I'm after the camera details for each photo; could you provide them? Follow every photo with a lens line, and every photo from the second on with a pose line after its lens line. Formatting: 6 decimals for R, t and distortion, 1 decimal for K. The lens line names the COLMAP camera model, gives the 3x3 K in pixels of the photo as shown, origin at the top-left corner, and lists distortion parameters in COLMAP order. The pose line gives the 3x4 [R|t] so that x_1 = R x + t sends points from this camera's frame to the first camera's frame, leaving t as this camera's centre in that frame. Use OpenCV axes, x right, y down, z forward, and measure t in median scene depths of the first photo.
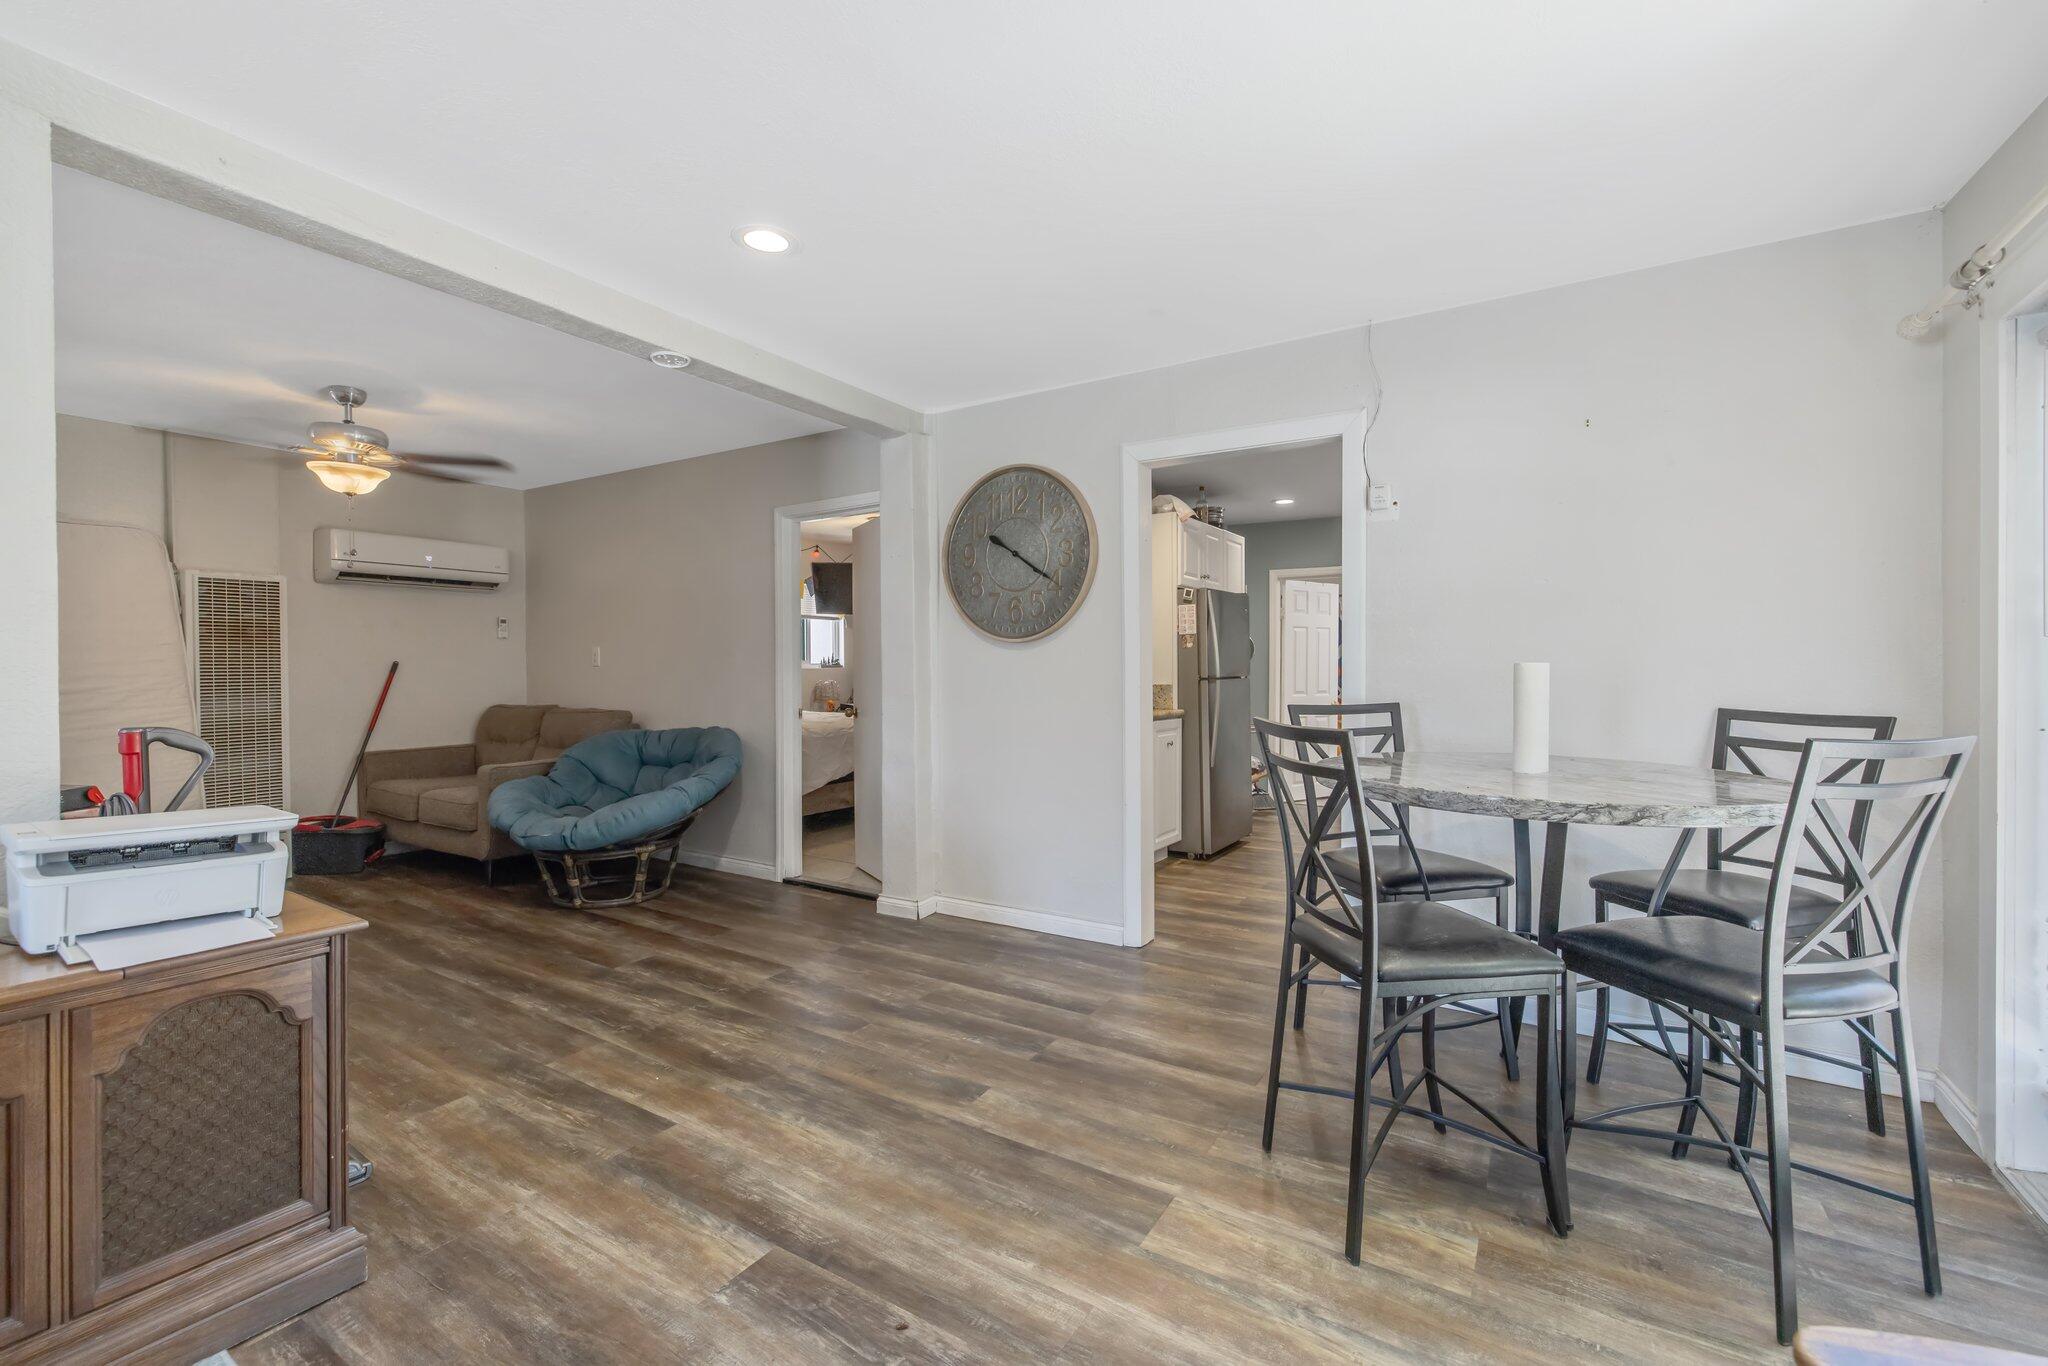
lens RADIAL K [[872.2, 0, 1022.2], [0, 872.2, 677.6], [0, 0, 1]] dist [-0.001112, 0.000735]
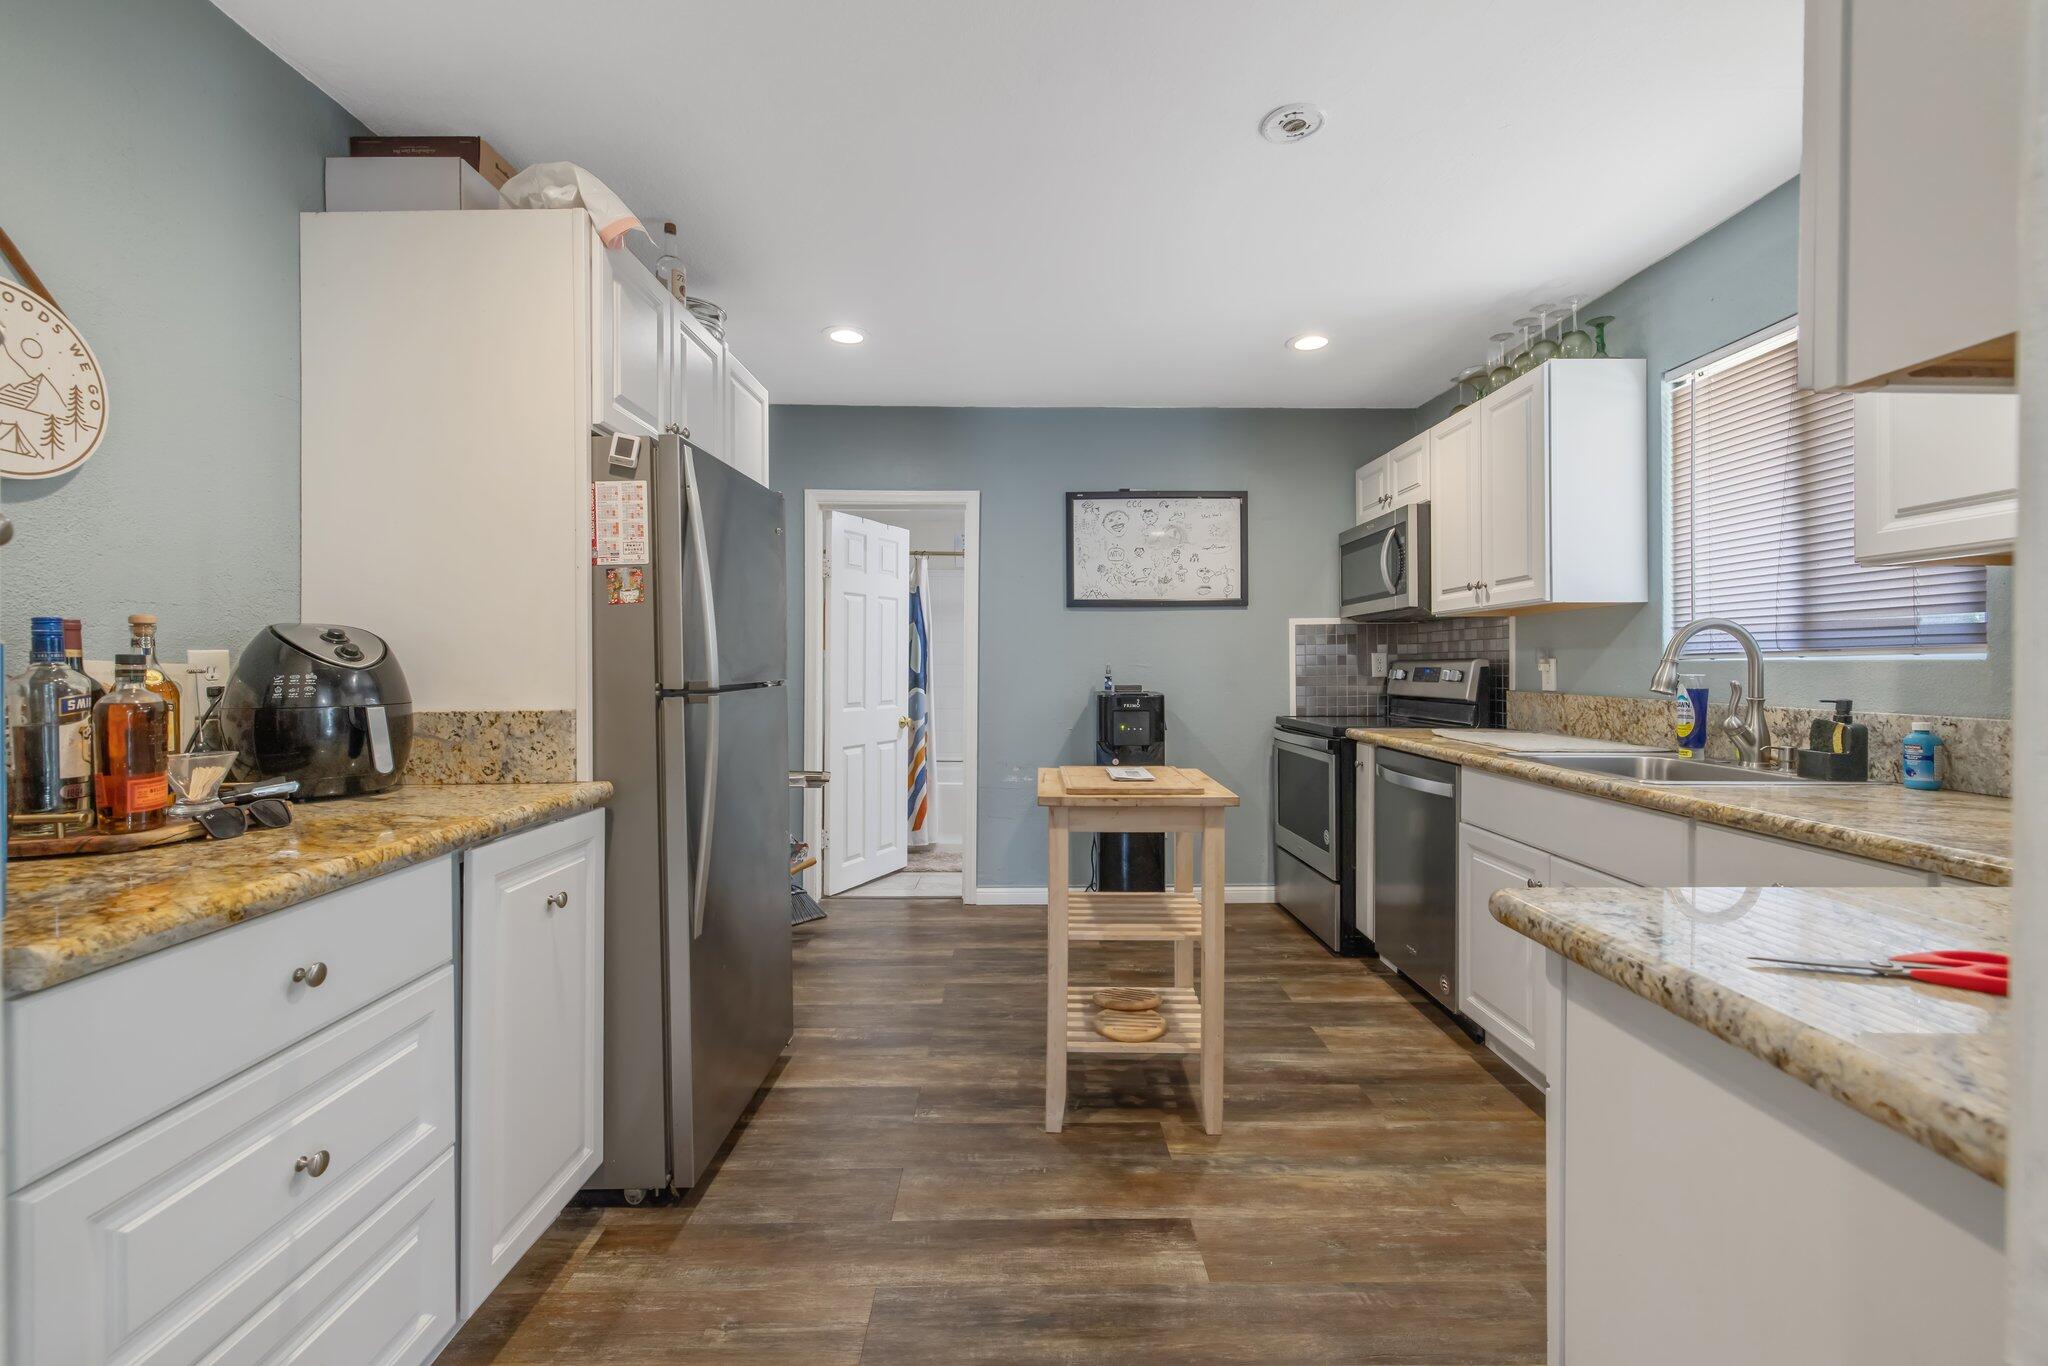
lens RADIAL K [[872.2, 0, 1024.7], [0, 872.2, 671.6], [0, 0, 1]] dist [-0.001112, 0.000735]
pose [[0.843287, -0.002422, 0.537458, 0.137532], [0.002264, 0.999997, 0.000954, -0.007094], [-0.537459, 0.000412, 0.843290, 0.618555]]
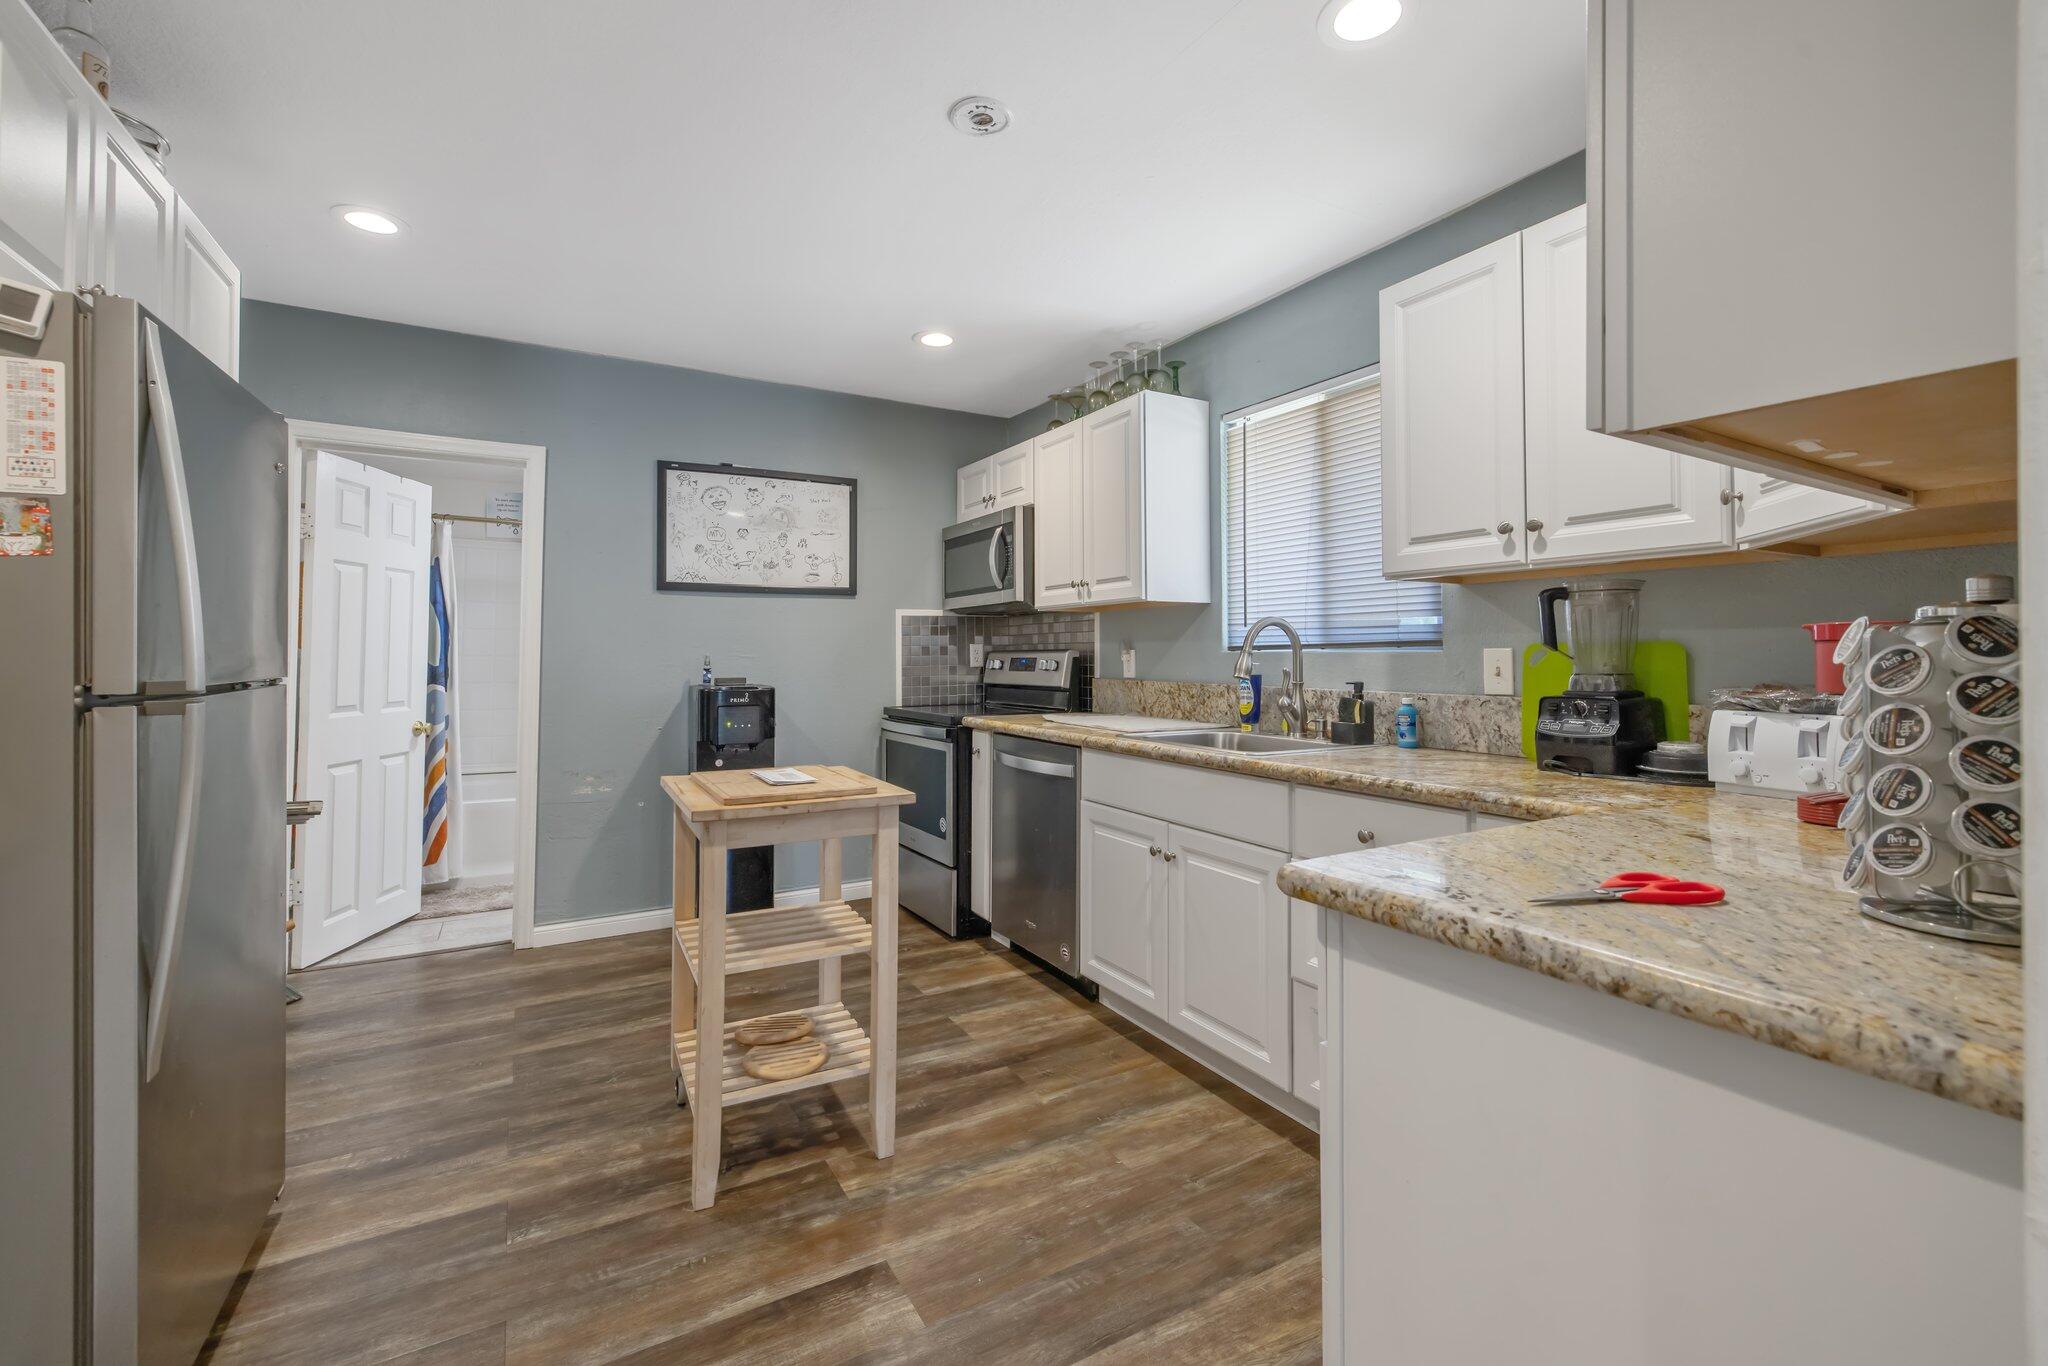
lens RADIAL K [[872.2, 0, 1027.5], [0, 872.2, 639.2], [0, 0, 1]] dist [-0.001112, 0.000735]
pose [[0.466711, 0.017464, 0.884238, 0.118369], [0.006146, 0.999717, -0.022989, -0.007613], [-0.884389, 0.016164, 0.466471, 0.678311]]
